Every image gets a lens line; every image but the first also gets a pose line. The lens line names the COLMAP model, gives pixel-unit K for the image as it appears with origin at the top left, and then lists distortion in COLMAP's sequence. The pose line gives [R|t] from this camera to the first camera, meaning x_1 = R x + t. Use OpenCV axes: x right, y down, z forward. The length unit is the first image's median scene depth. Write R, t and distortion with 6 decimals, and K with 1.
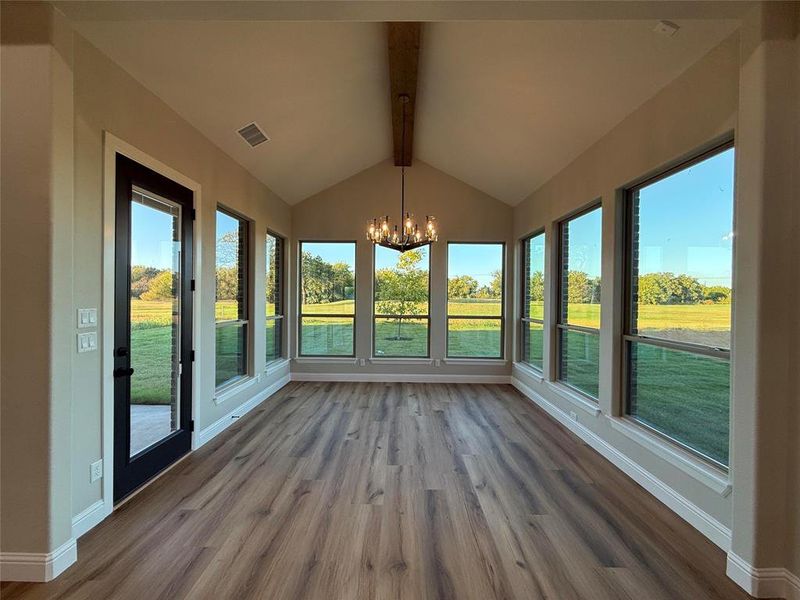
lens RADIAL K [[319.4, 0, 397.2], [0, 319.4, 301.5], [0, 0, 1]] dist [-0.001515, 0.000583]
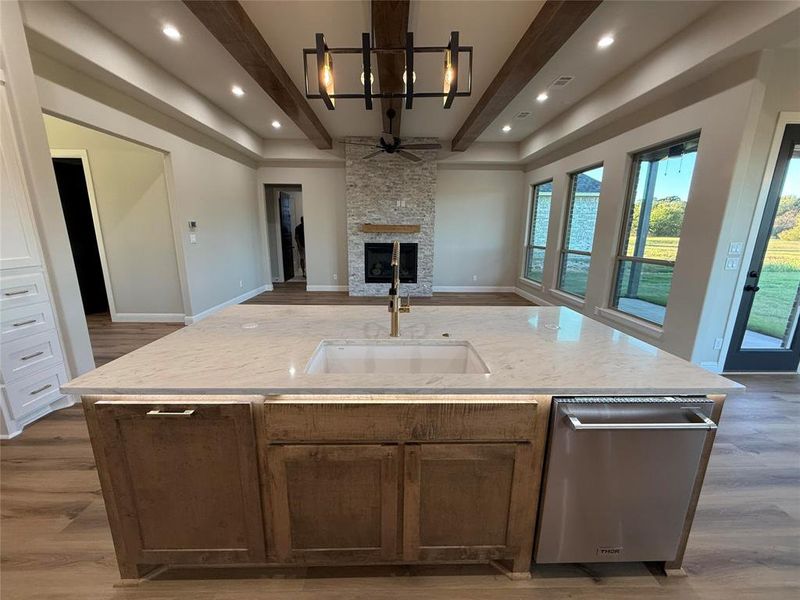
lens RADIAL K [[319.4, 0, 397.4], [0, 319.4, 301.1], [0, 0, 1]] dist [-0.001515, 0.000583]
pose [[0.029368, 0.207040, -0.977891, 0.252876], [-0.020092, 0.978238, 0.206510, 0.005980], [0.999367, 0.013583, 0.032889, -0.314920]]
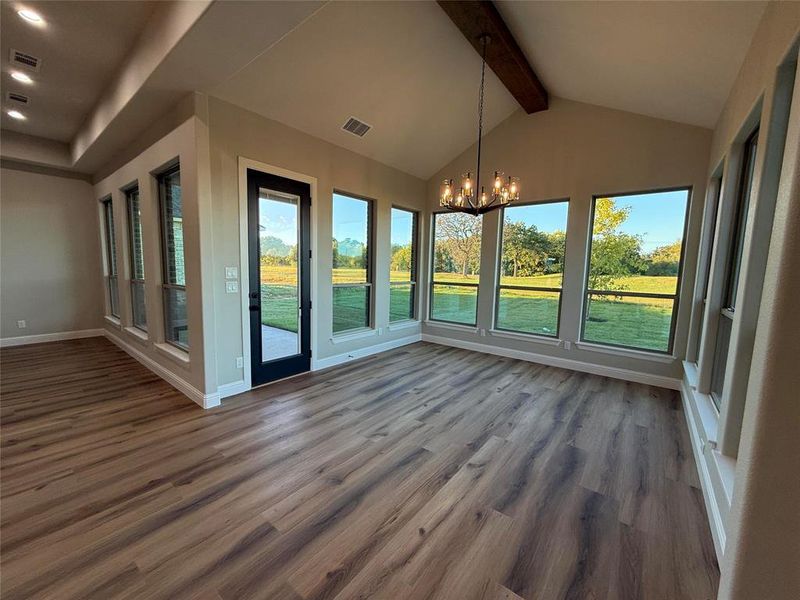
lens RADIAL K [[319.4, 0, 397.1], [0, 319.4, 301.2], [0, 0, 1]] dist [-0.001515, 0.000583]
pose [[0.788516, 0.074545, -0.610480, 0.340499], [-0.022369, 0.995446, 0.092660, 0.010685], [0.614607, -0.059409, 0.786593, 0.085754]]
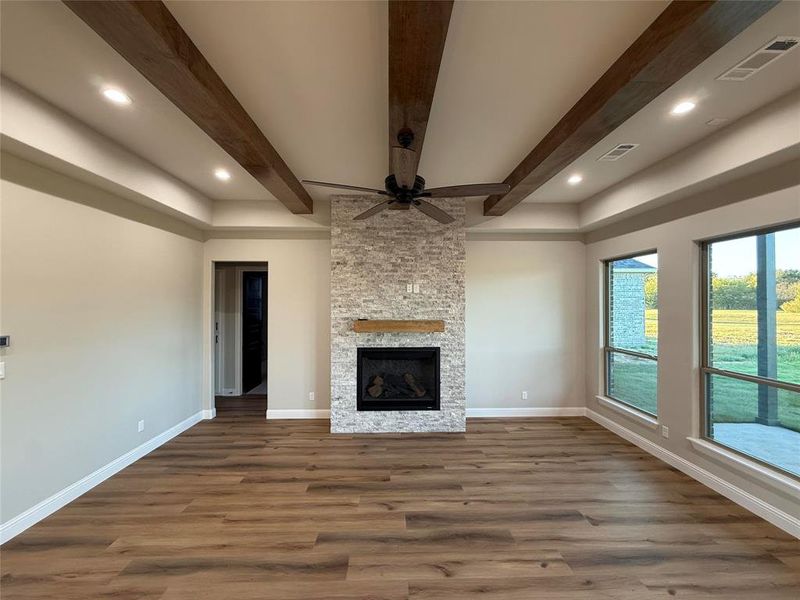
lens RADIAL K [[319.4, 0, 396.2], [0, 319.4, 301.3], [0, 0, 1]] dist [-0.001515, 0.000583]
pose [[0.035515, -0.016879, -0.999227, -0.320937], [-0.011688, 0.999782, -0.017304, -0.074550], [0.999301, 0.012293, 0.035310, -0.342027]]
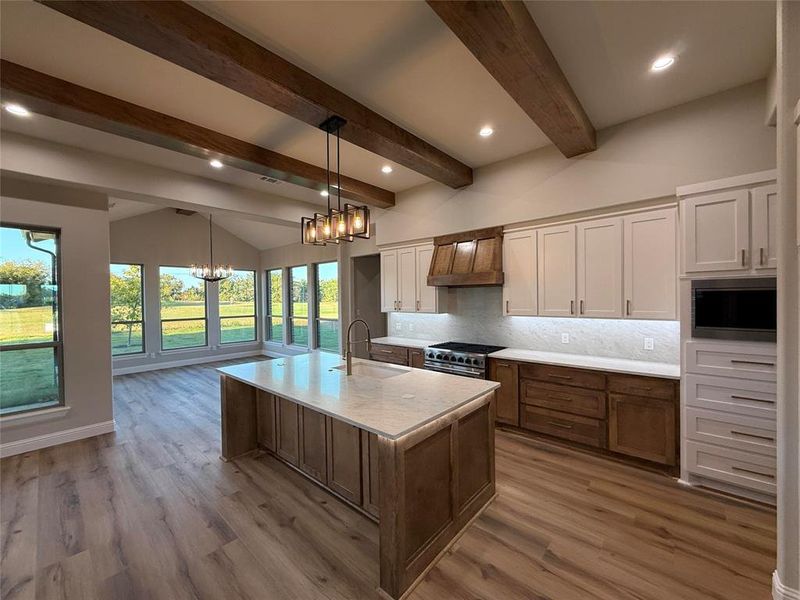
lens RADIAL K [[319.4, 0, 396.1], [0, 319.4, 301.6], [0, 0, 1]] dist [-0.001515, 0.000583]
pose [[0.664666, -0.027359, 0.746639, -0.520055], [0.027945, 0.999540, 0.011749, -0.028121], [-0.746618, 0.013055, 0.665125, -0.801957]]
